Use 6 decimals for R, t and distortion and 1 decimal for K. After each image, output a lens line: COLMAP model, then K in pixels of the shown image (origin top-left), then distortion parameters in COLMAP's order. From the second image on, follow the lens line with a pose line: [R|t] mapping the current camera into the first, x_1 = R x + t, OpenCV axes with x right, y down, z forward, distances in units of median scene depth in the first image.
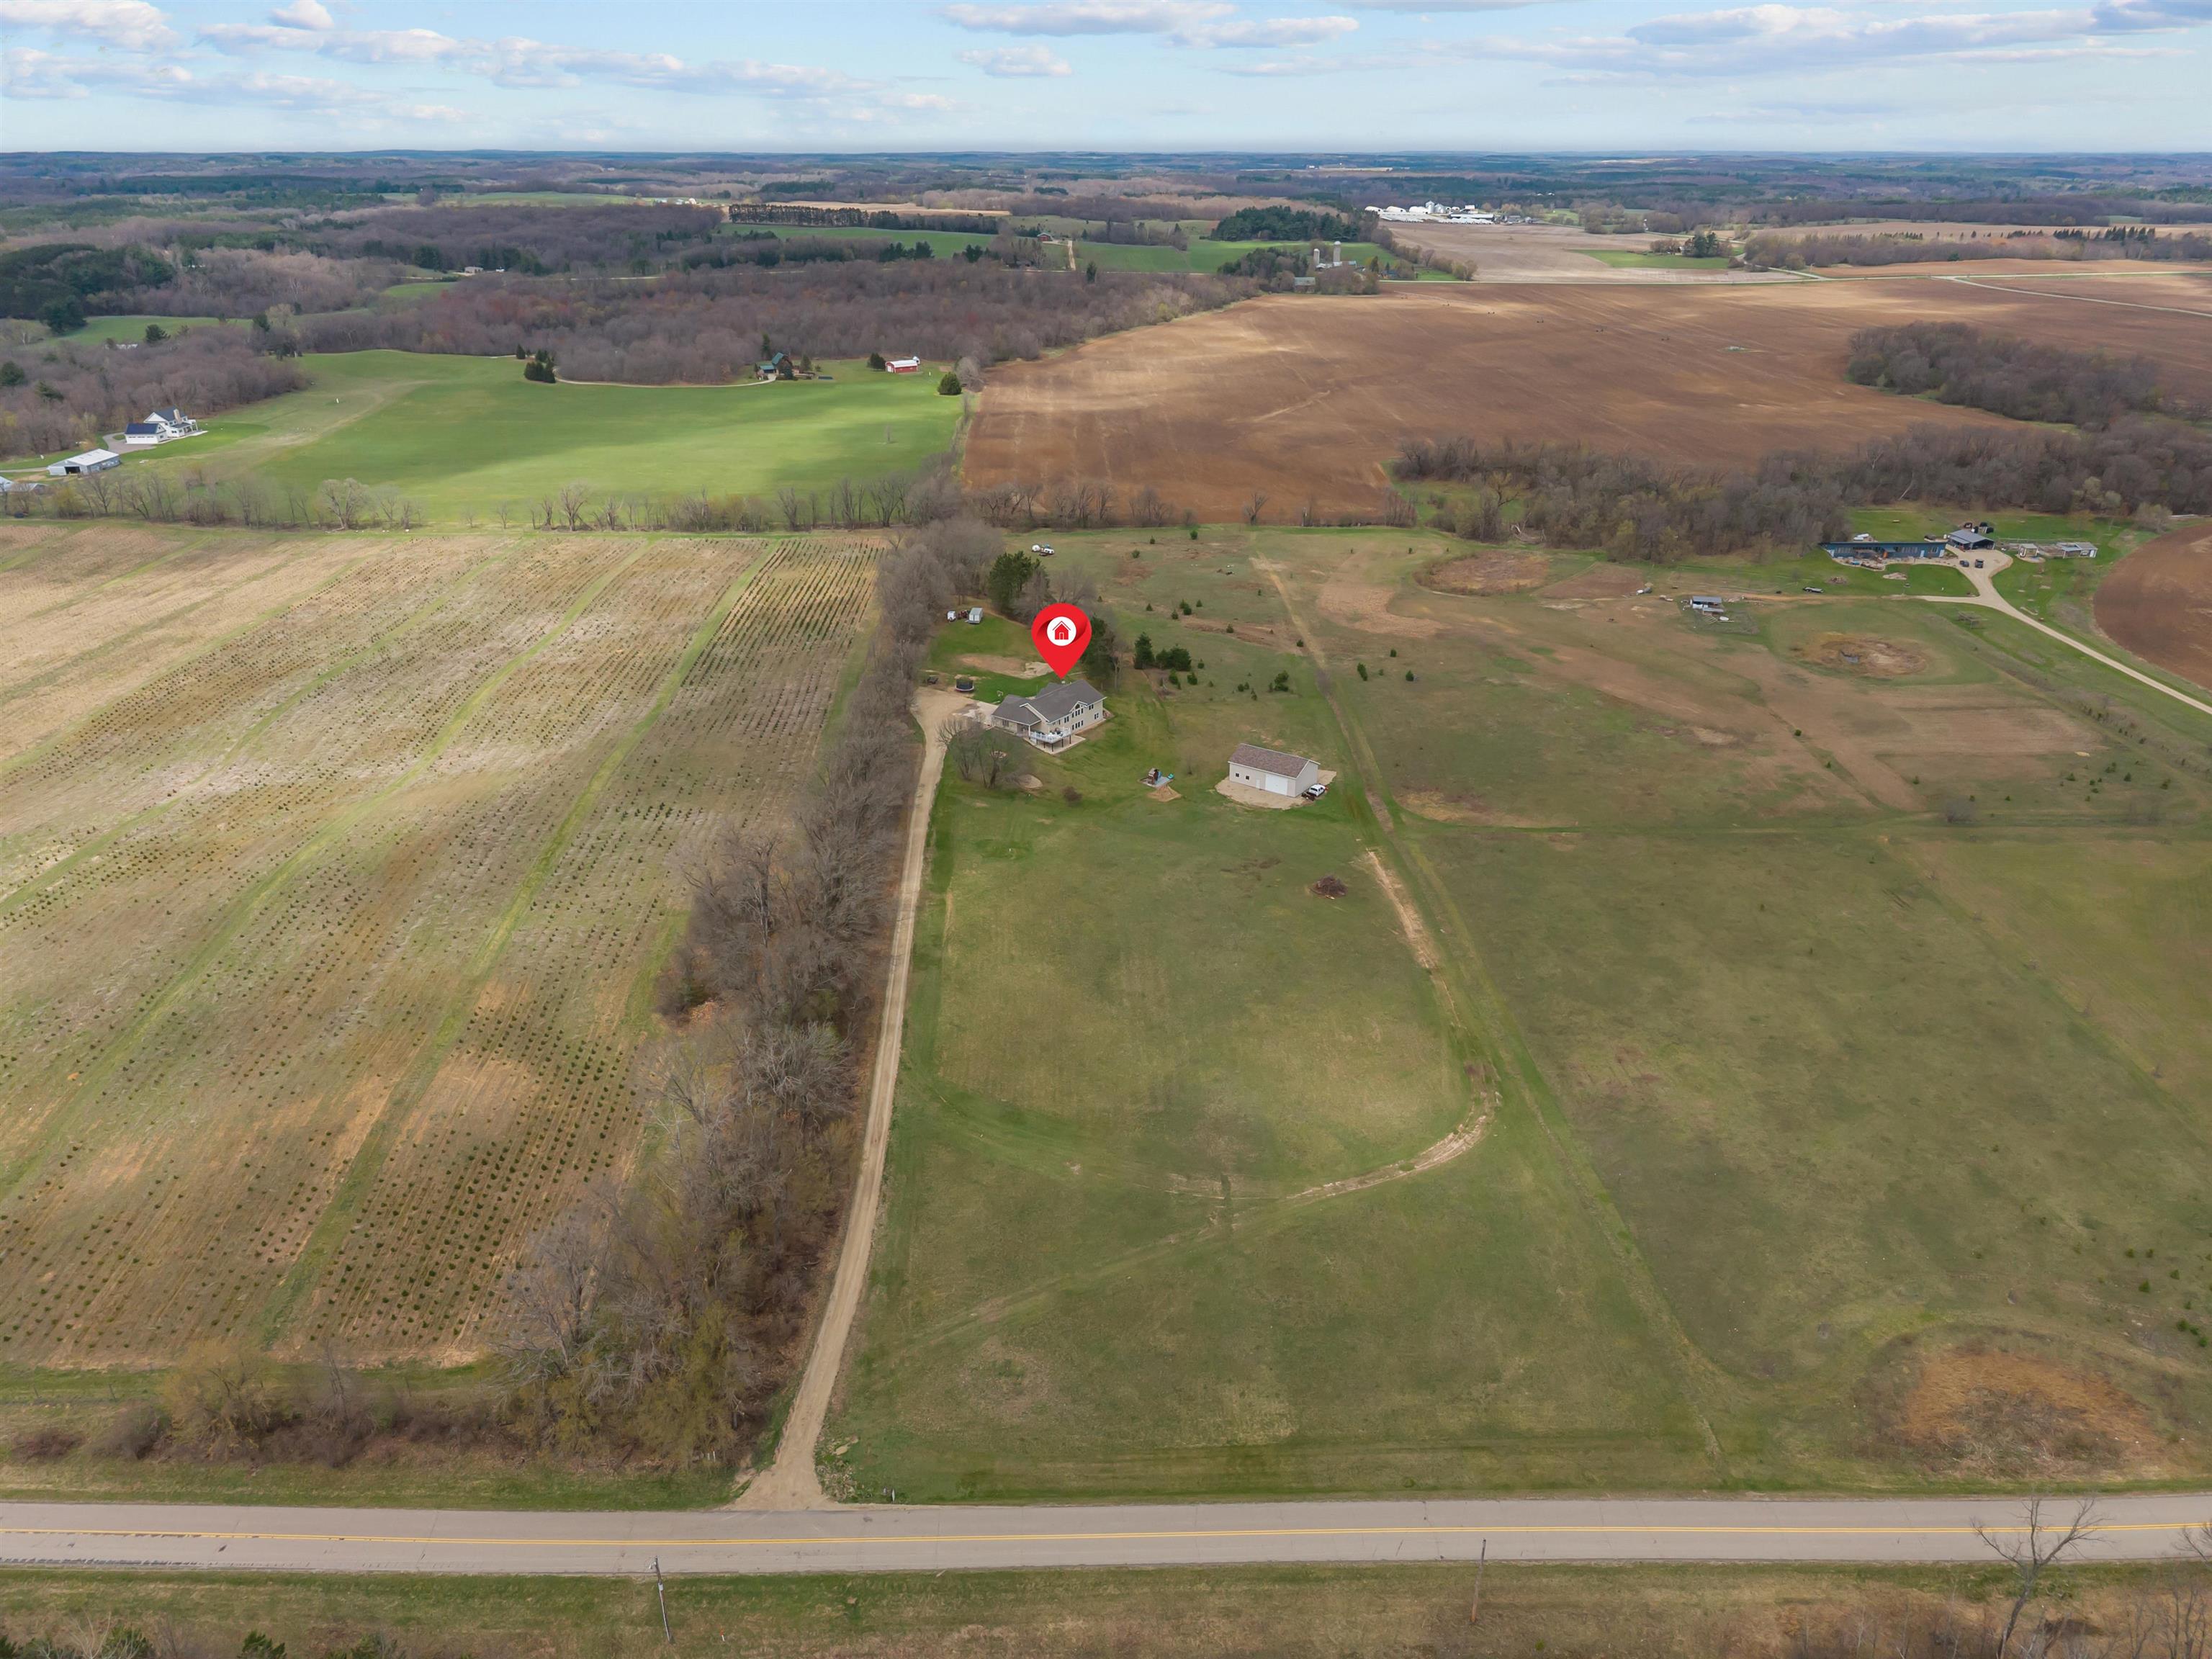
lens RADIAL K [[1478.5, 0, 1106.0], [0, 1478.5, 829.5], [0, 0, 1]] dist [0.016929, -0.014451]
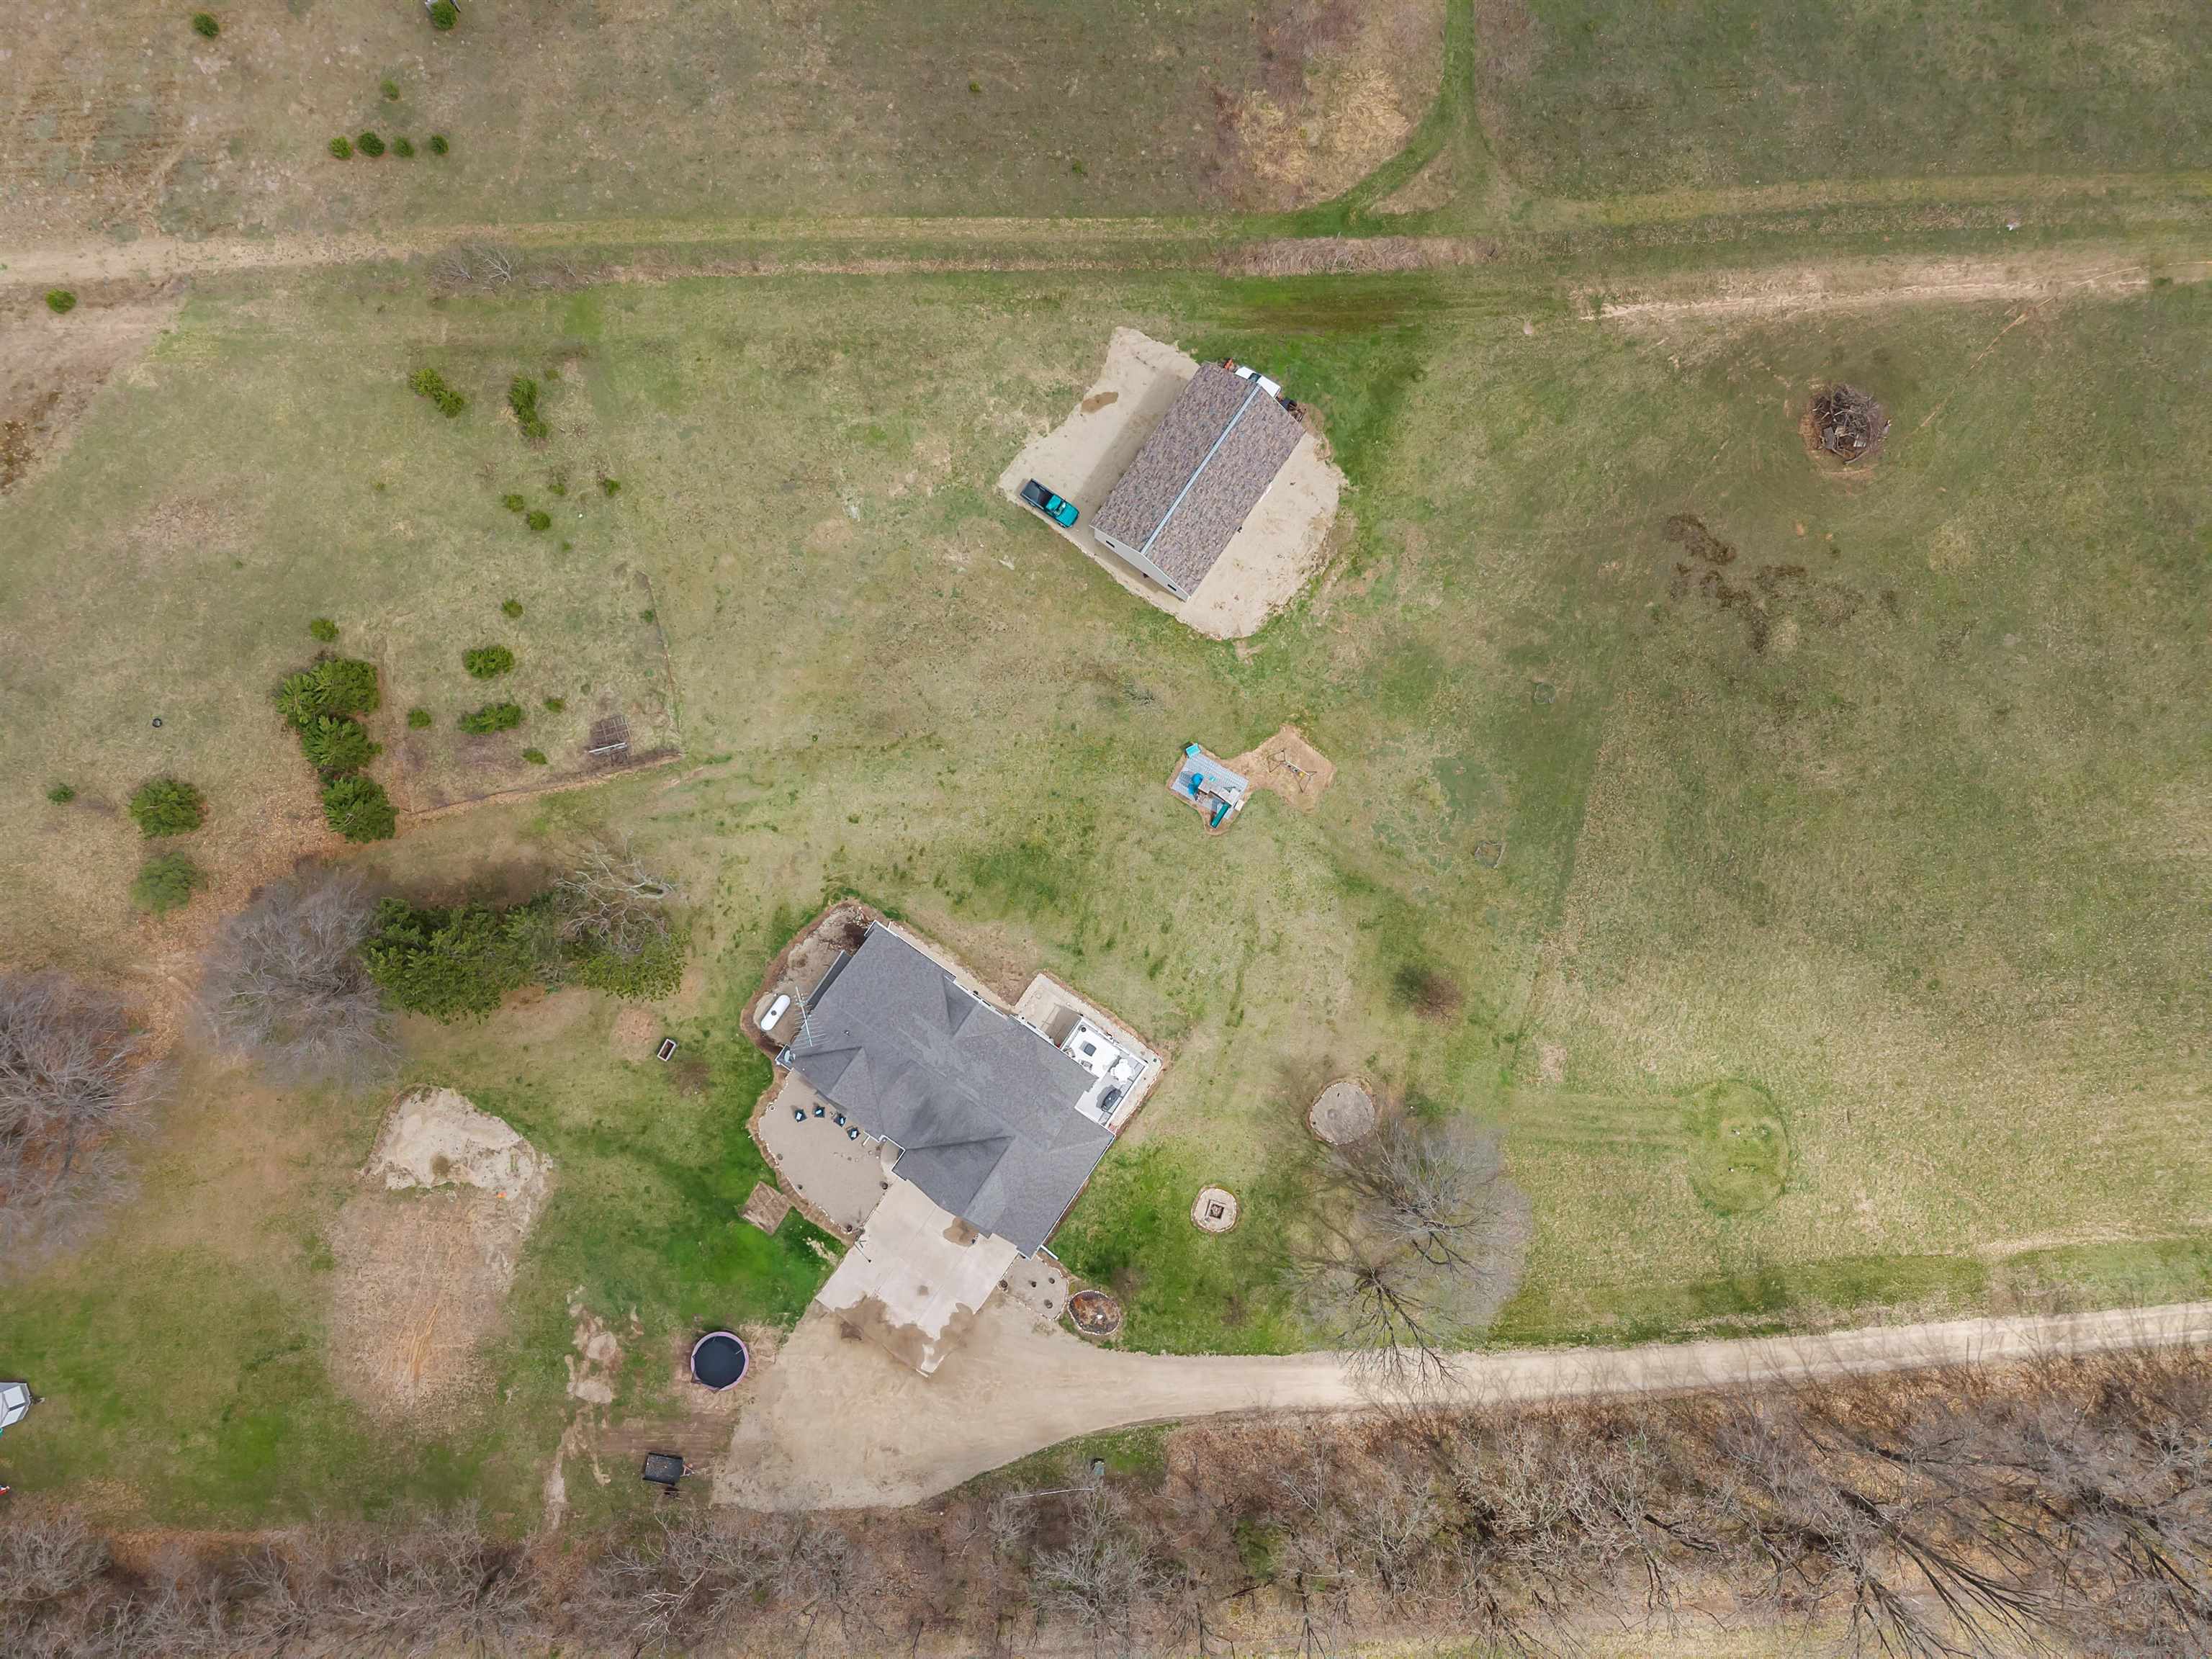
lens RADIAL K [[1557.8, 0, 1106.0], [0, 1557.8, 829.5], [0, 0, 1]] dist [0.010213, 0.000349]
pose [[-0.022851, -0.997678, 0.064158, -0.001242], [0.408757, 0.049242, 0.911314, -0.431122], [-0.912357, 0.047049, 0.406683, 0.882284]]
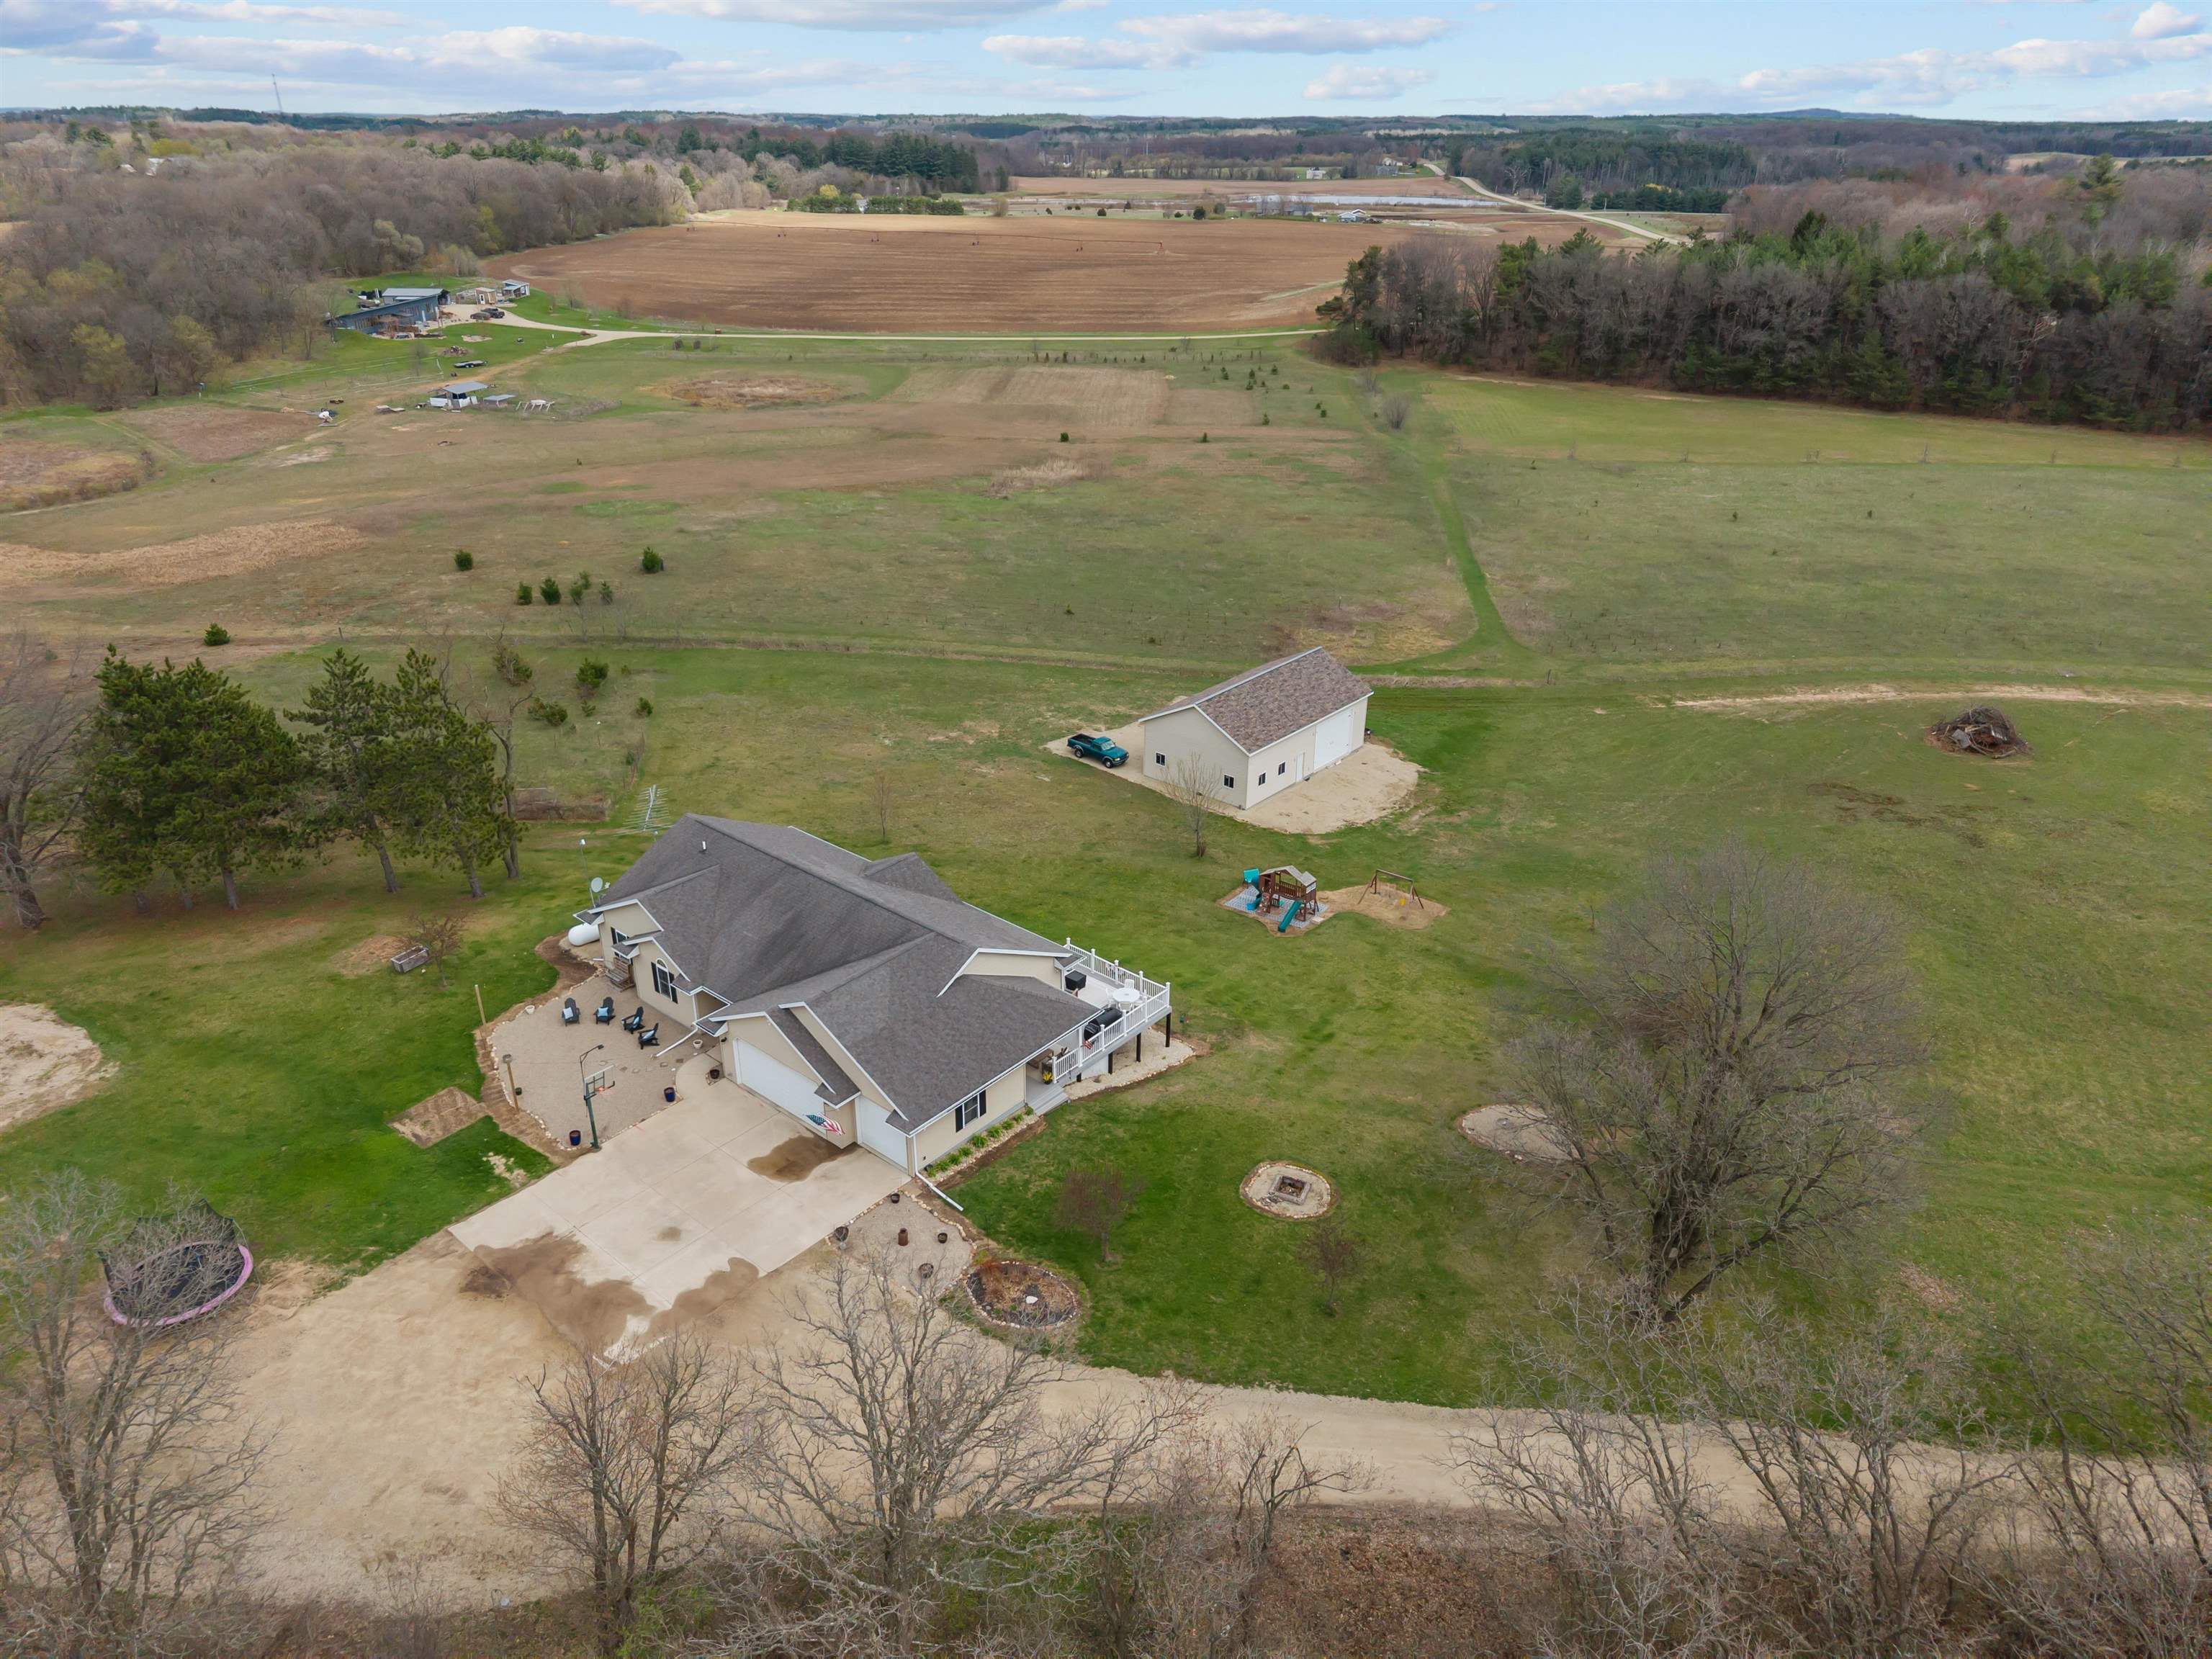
lens RADIAL K [[1478.5, 0, 1106.0], [0, 1478.5, 829.5], [0, 0, 1]] dist [0.016929, -0.014451]
pose [[0.070982, -0.419417, 0.905014, -0.227222], [0.419636, 0.835662, 0.354364, -0.168317], [-0.904913, 0.354623, 0.235320, 0.983193]]
